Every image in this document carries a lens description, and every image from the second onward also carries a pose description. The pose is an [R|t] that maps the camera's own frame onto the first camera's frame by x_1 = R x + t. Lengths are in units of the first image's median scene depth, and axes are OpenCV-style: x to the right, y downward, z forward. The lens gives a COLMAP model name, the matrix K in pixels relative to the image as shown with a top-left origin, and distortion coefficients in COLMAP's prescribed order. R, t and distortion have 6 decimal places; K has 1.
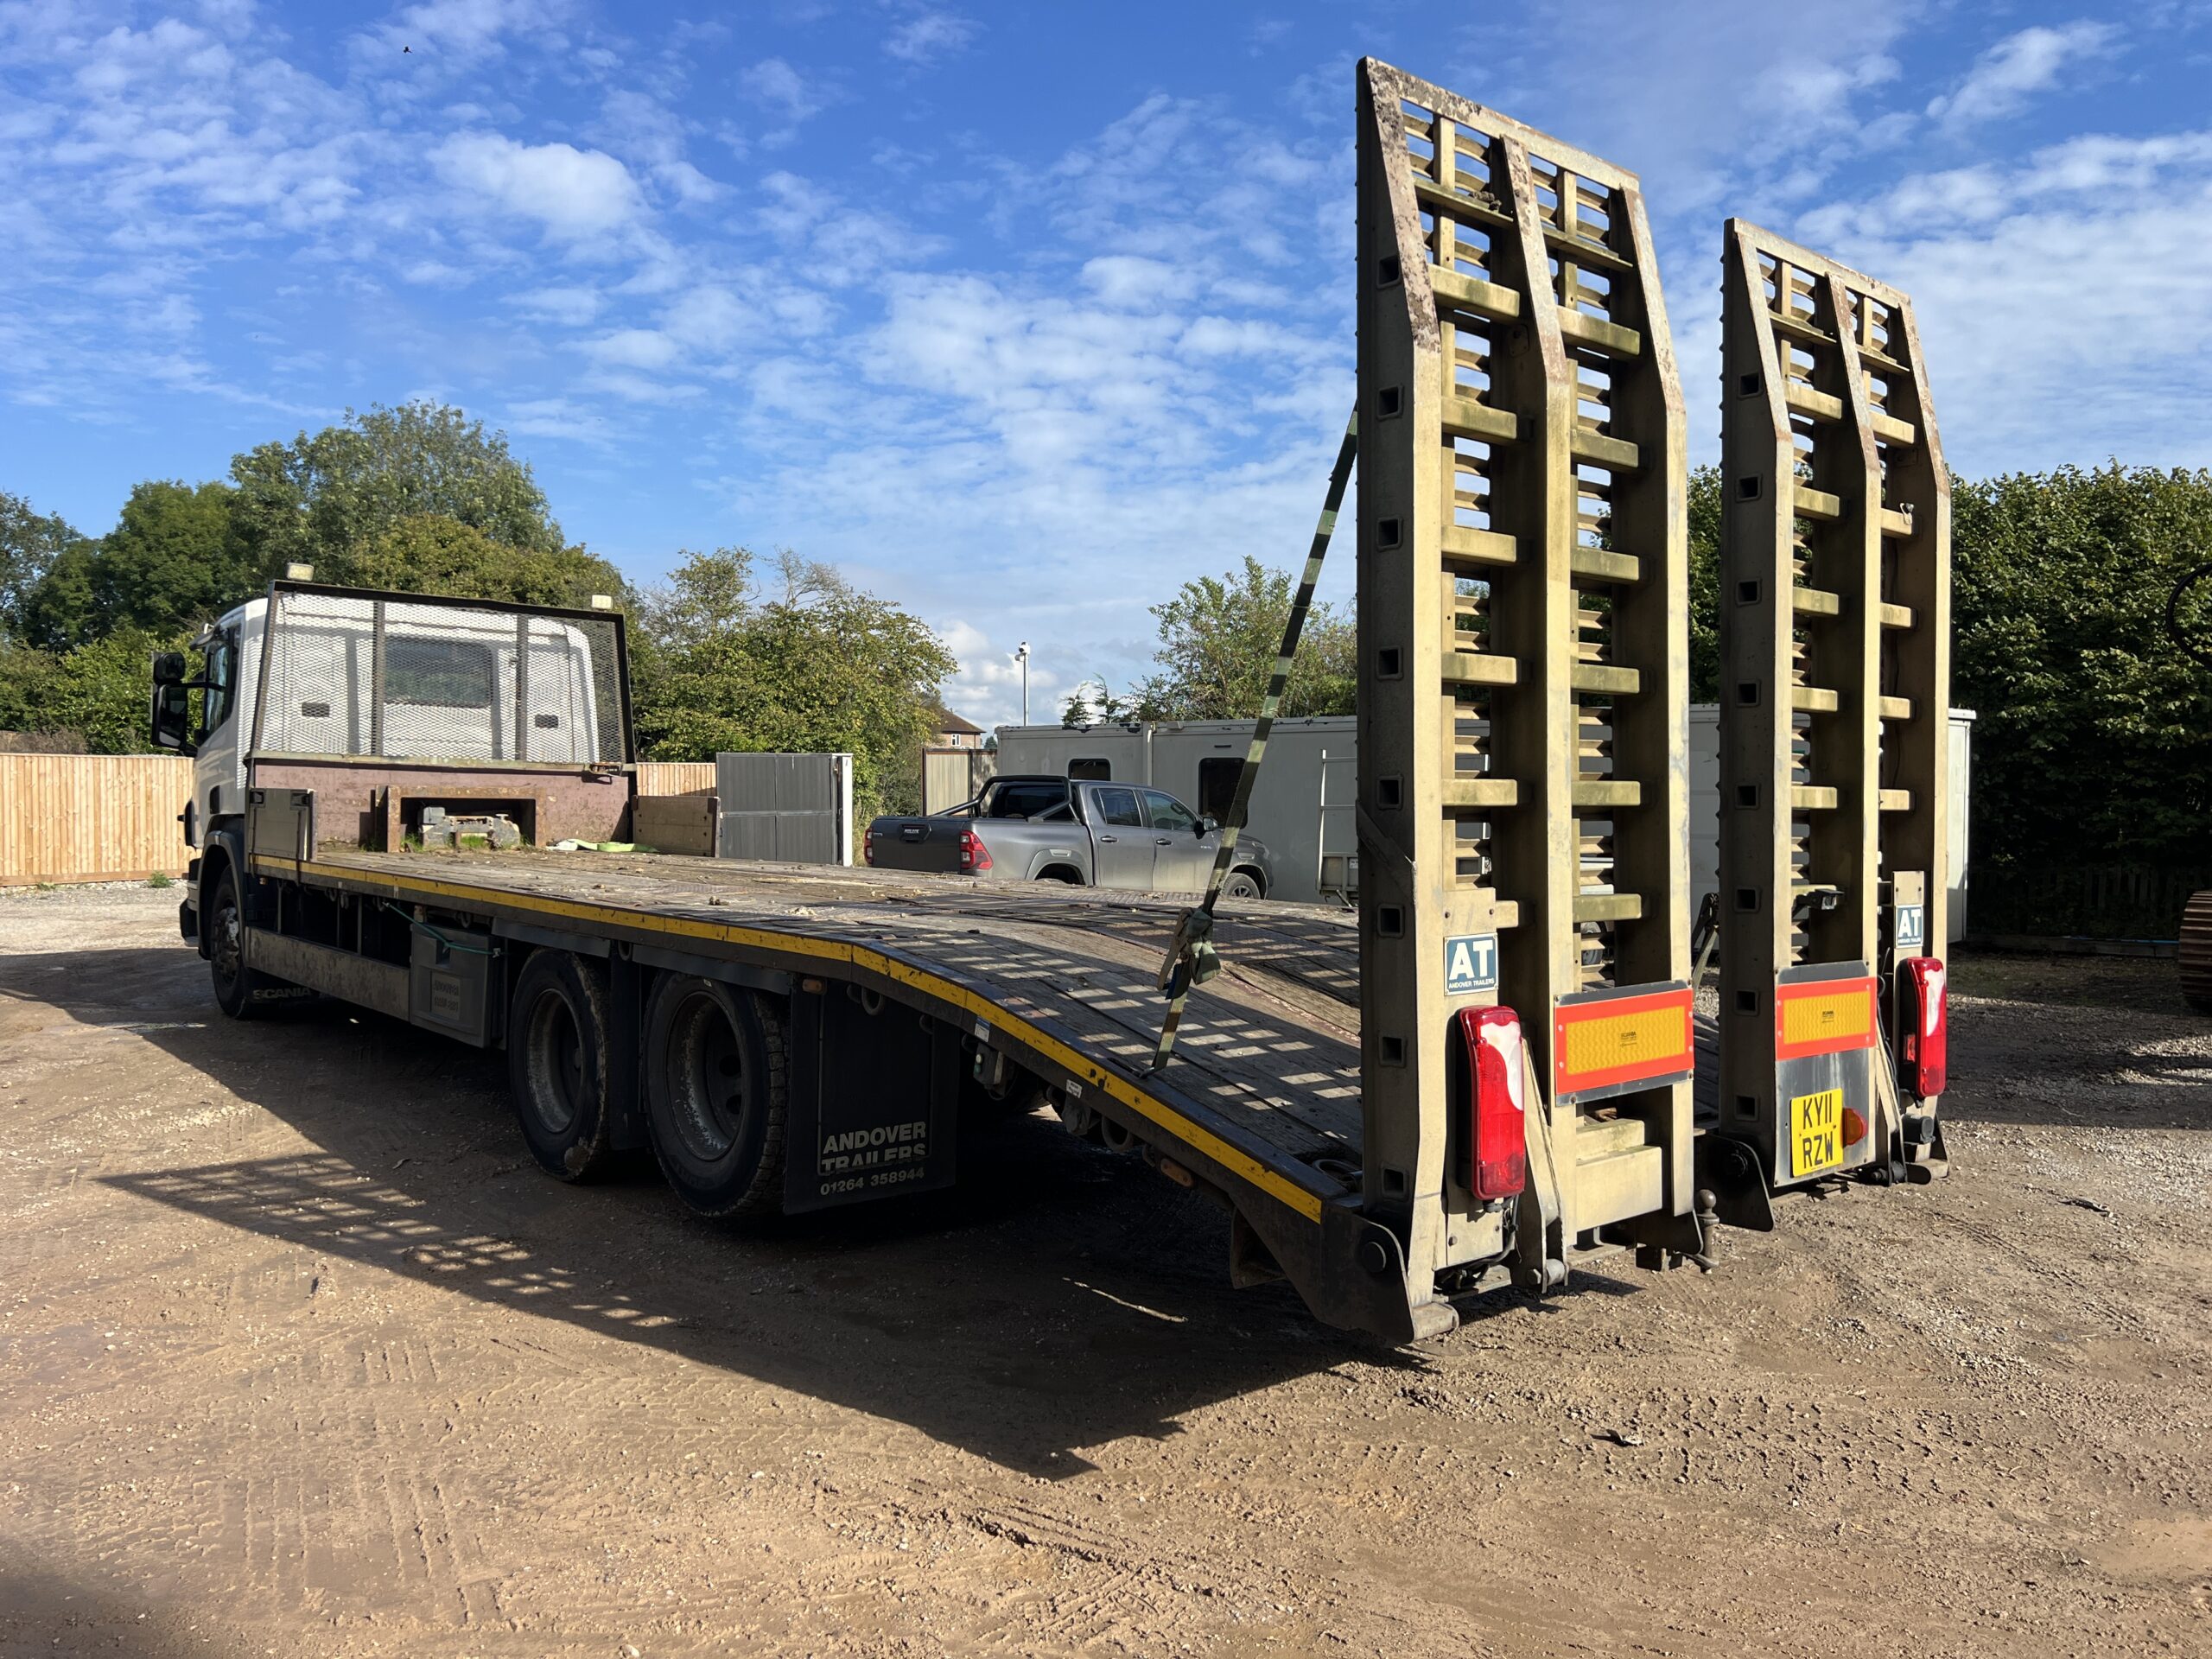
lens RADIAL K [[1664.1, 0, 1093.9], [0, 1664.1, 829.6], [0, 0, 1]] dist [0.054113, -0.055906]
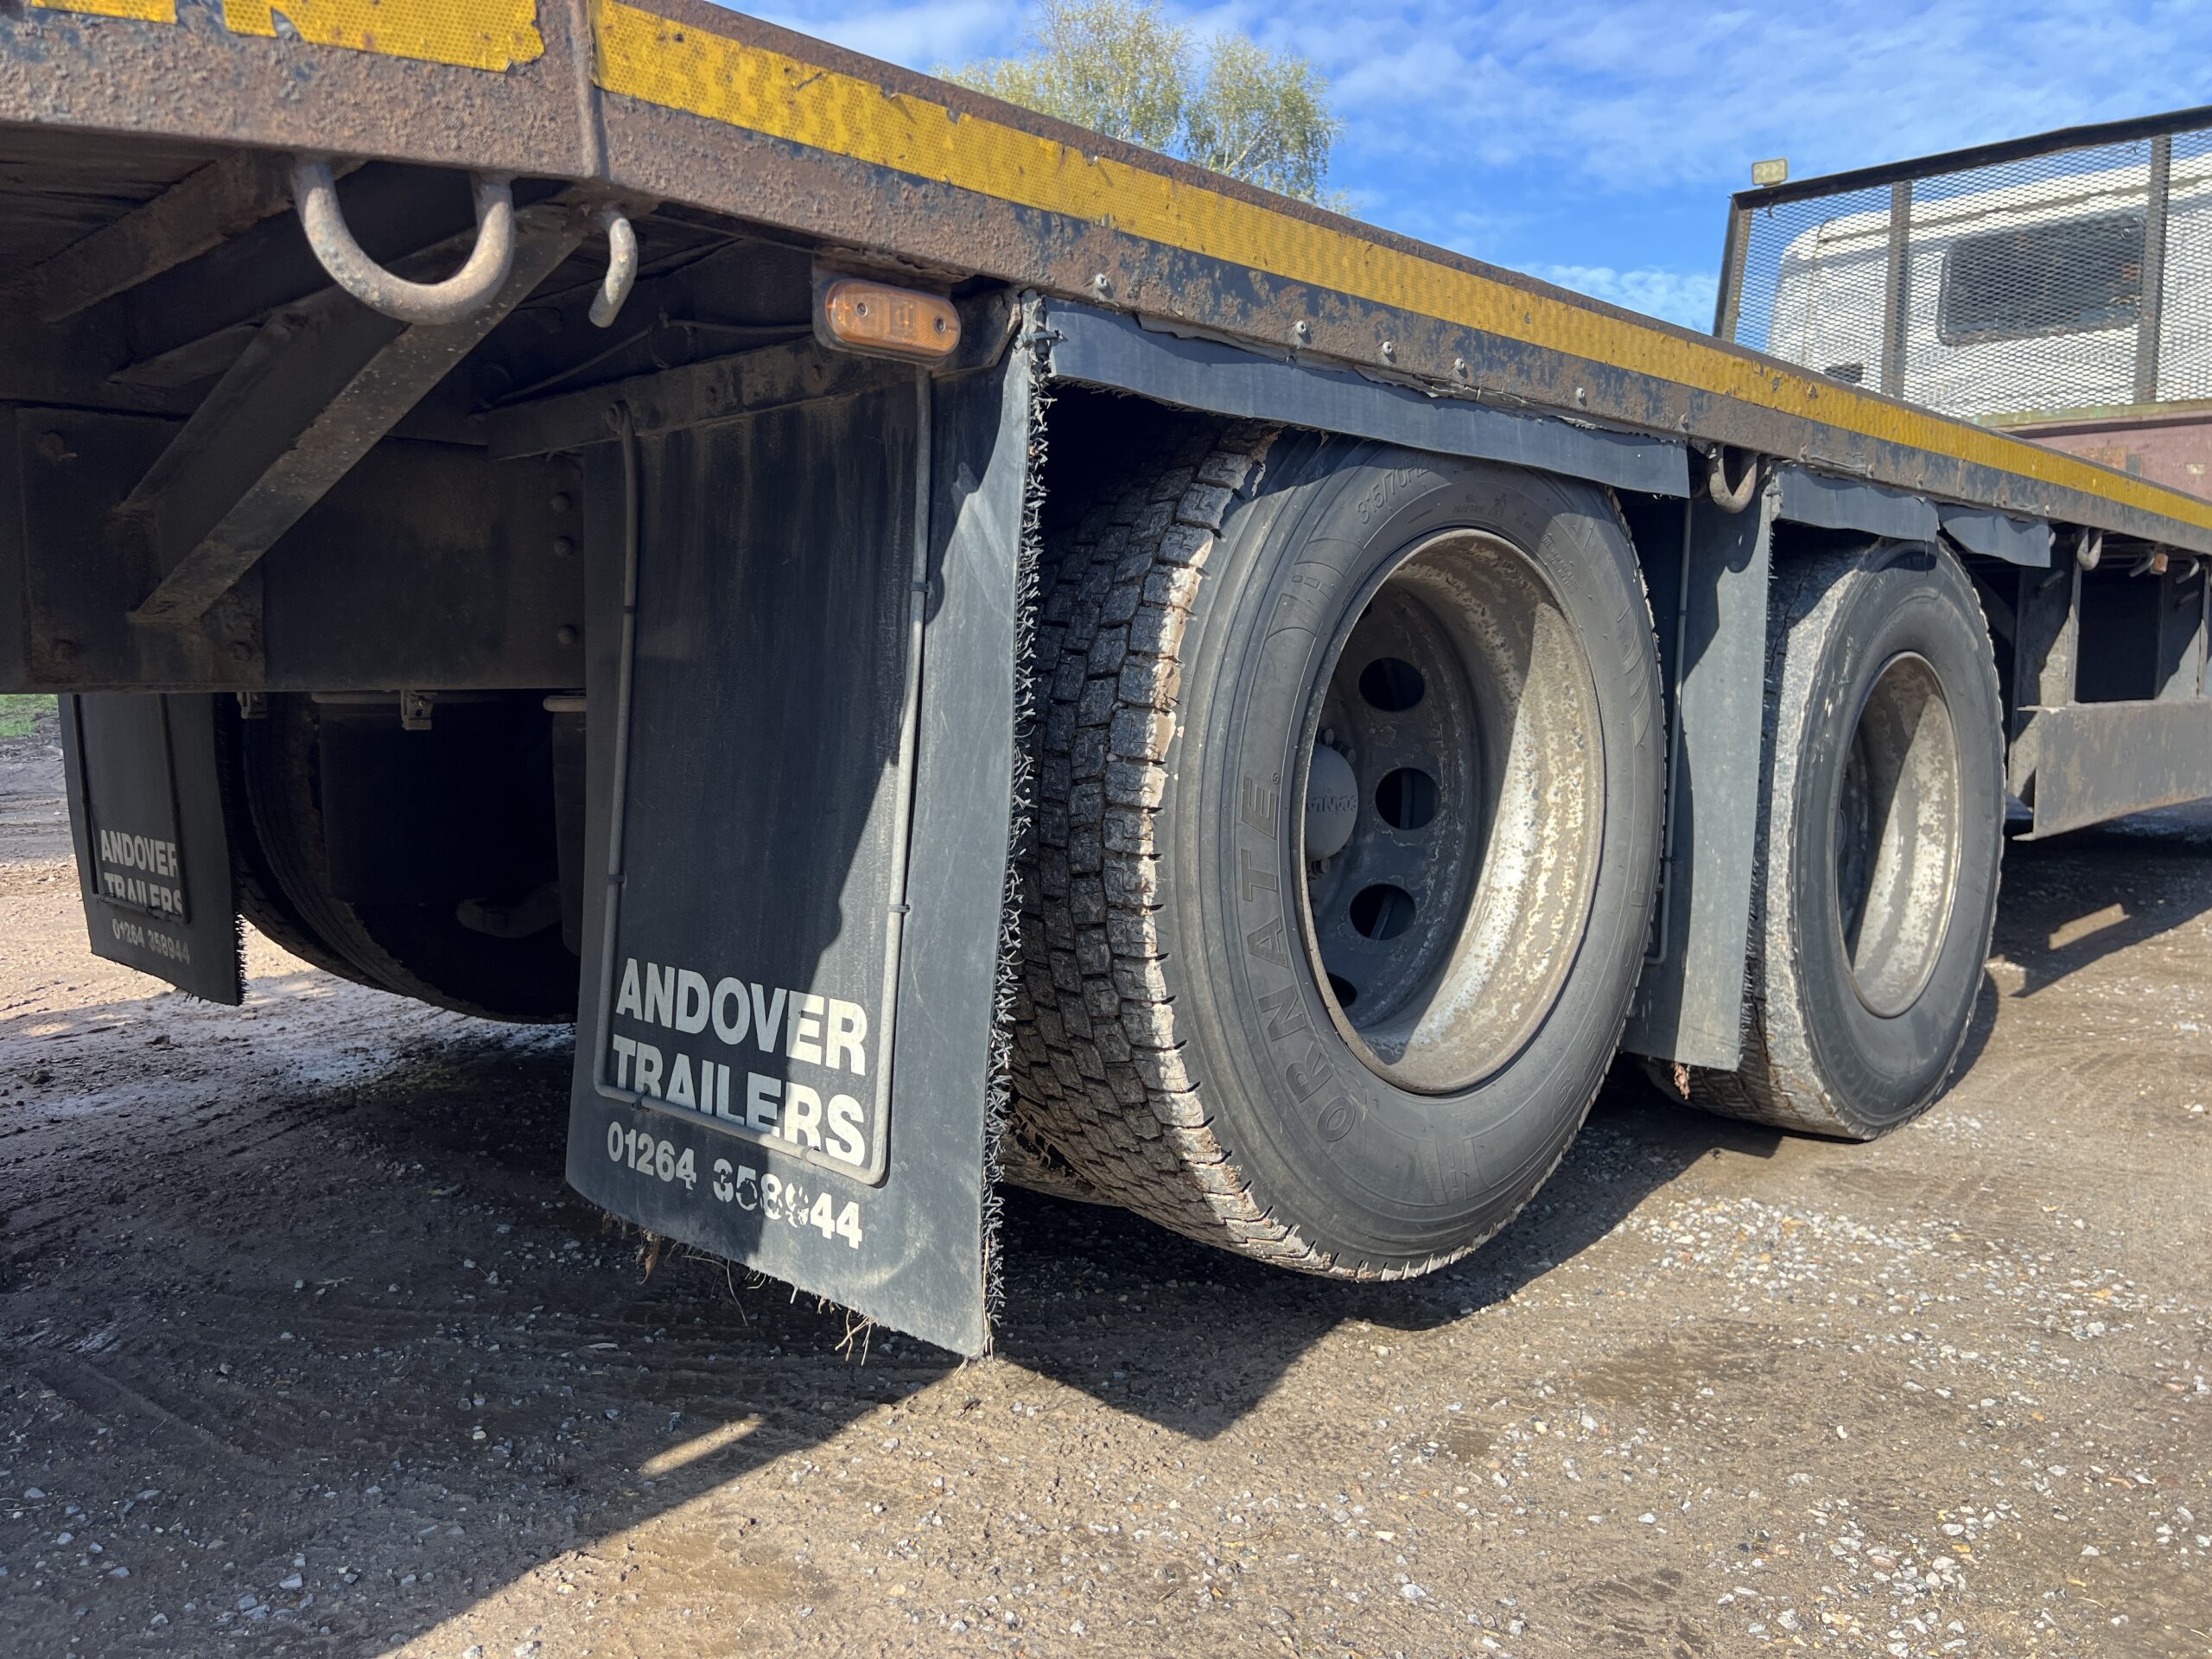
lens RADIAL K [[1664.1, 0, 1106.9], [0, 1664.1, 824.7], [0, 0, 1]] dist [0.054113, -0.055906]
pose [[0.107126, 0.076707, -0.991282, 0.082671], [-0.021895, 0.996960, 0.074780, 0.027720], [0.994004, 0.013694, 0.108479, 0.259339]]
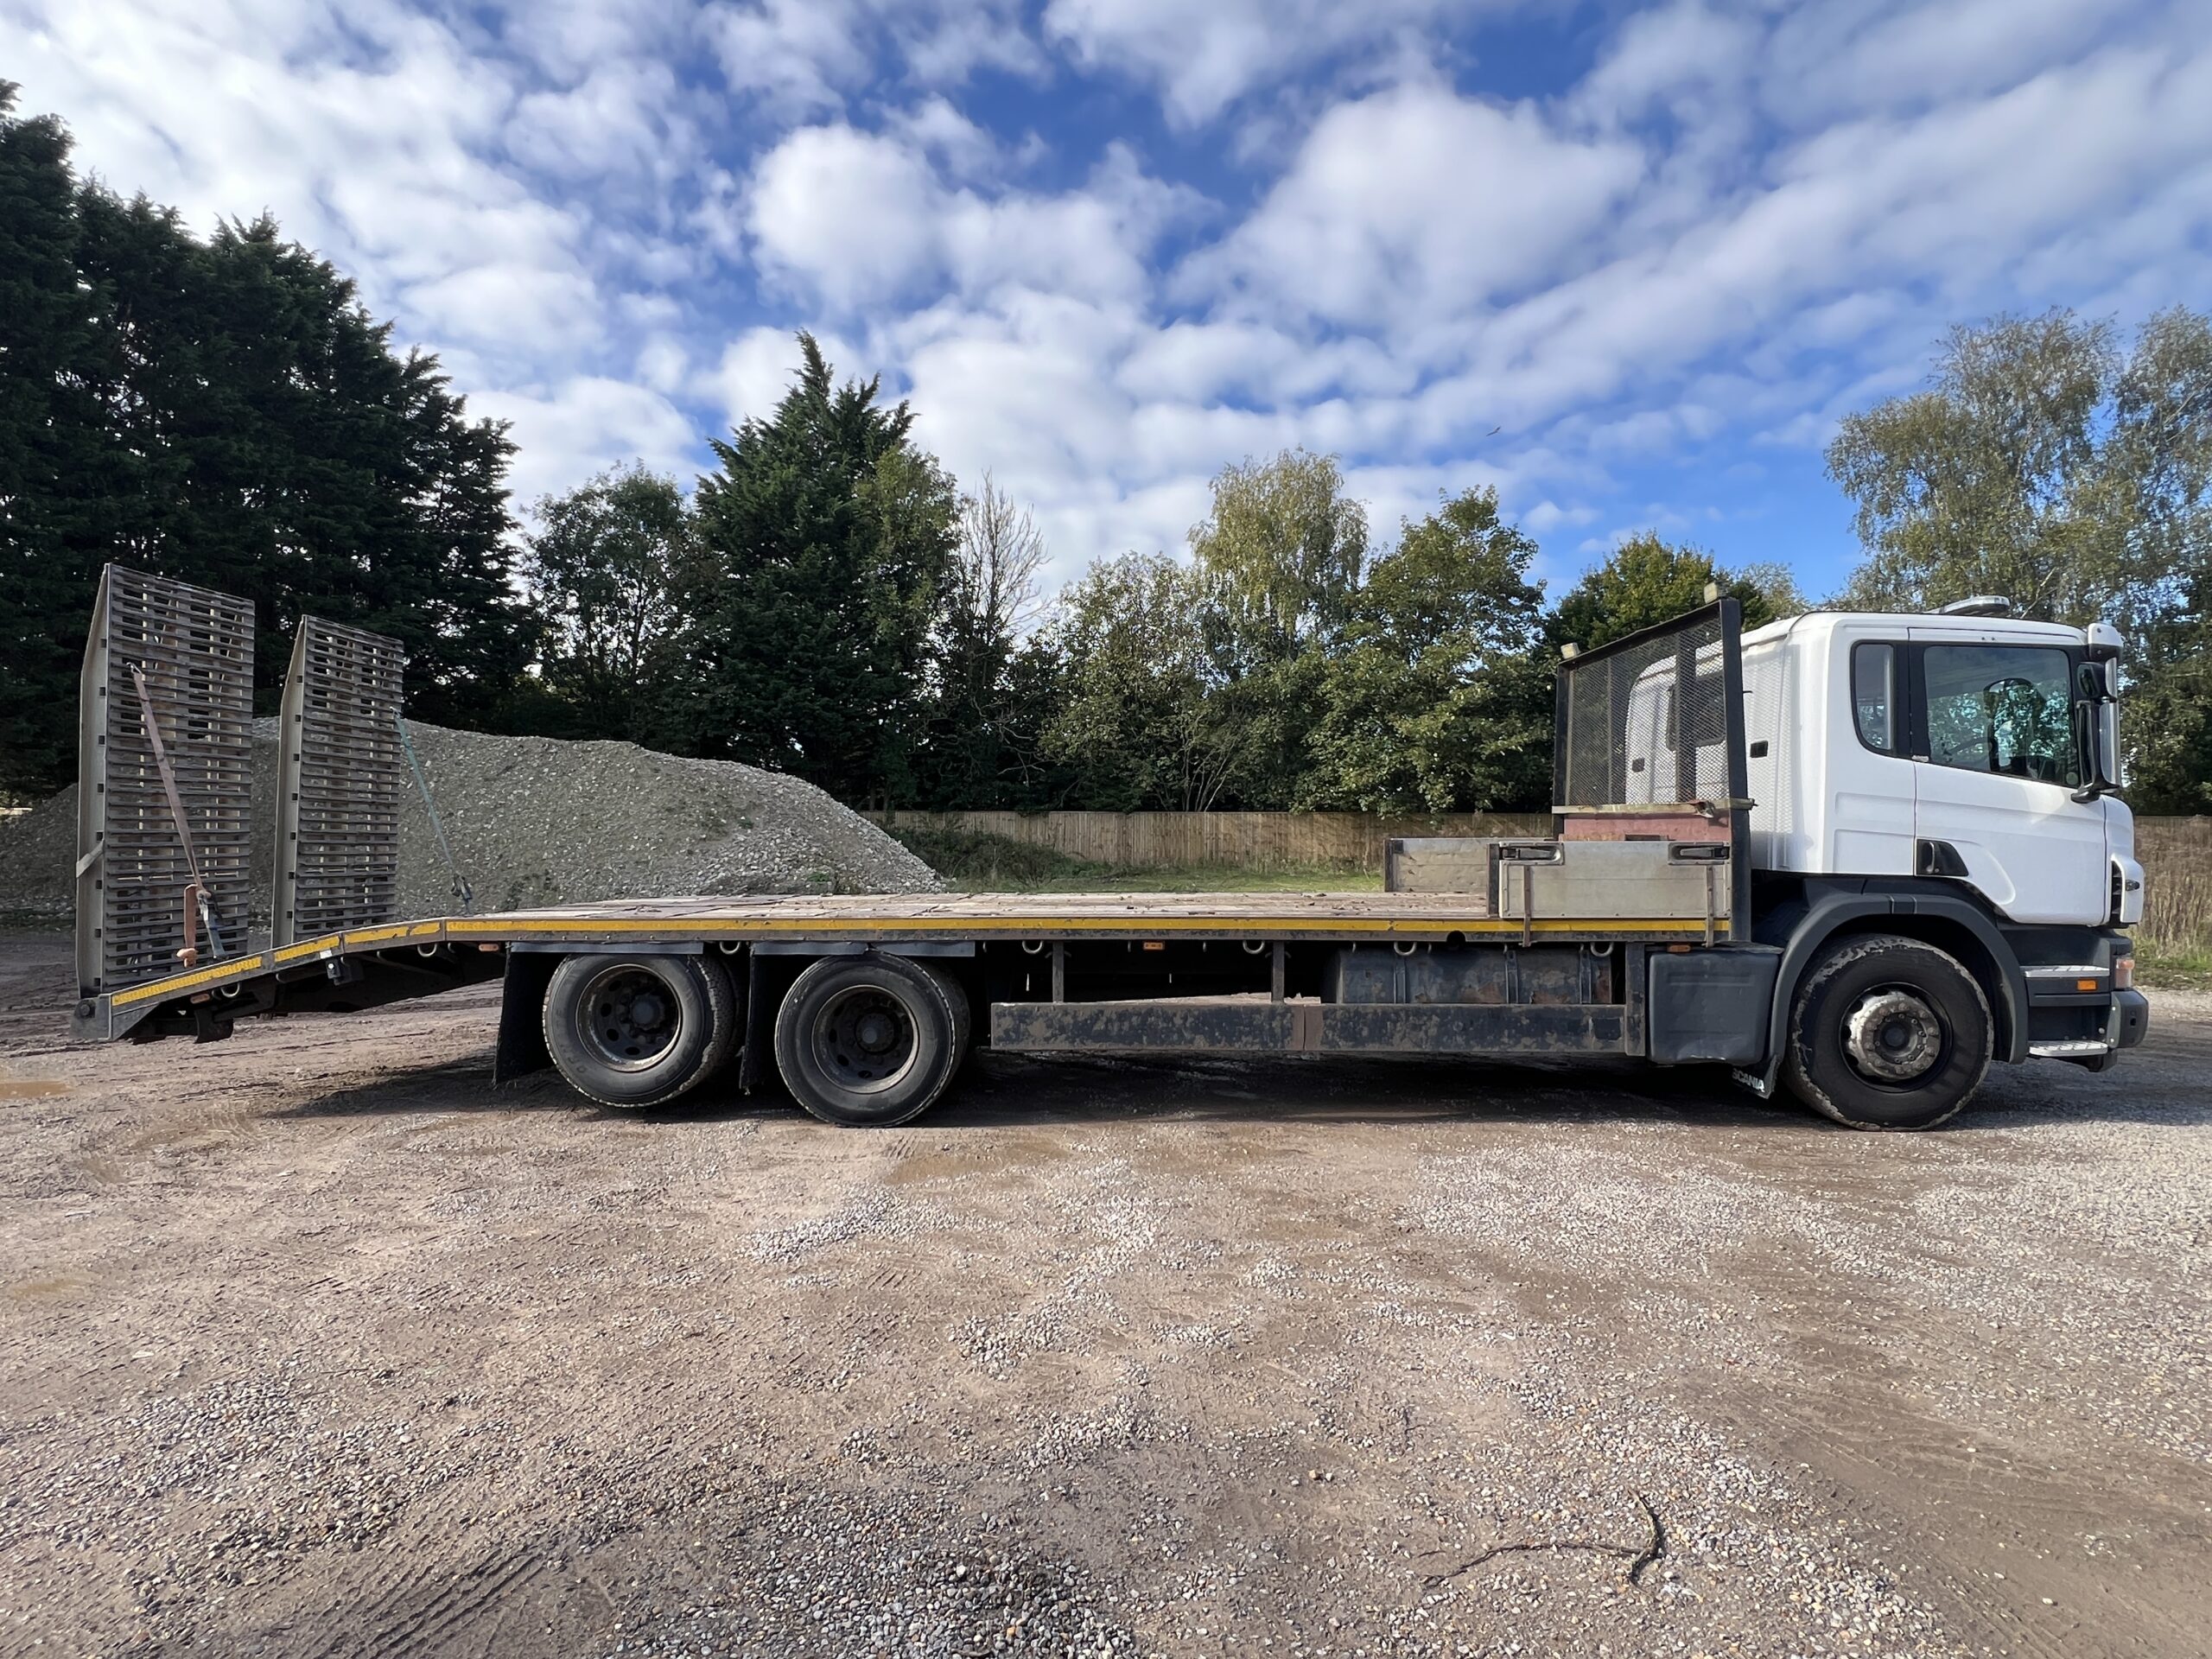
lens RADIAL K [[1122.9, 0, 1102.9], [0, 1122.9, 844.4], [0, 0, 1]] dist [-0.004892, -0.000628]
pose [[-0.672734, -0.008377, -0.739837, 0.124282], [-0.021006, 0.999749, 0.007781, -0.007791], [0.739586, 0.020775, -0.672741, 0.508111]]
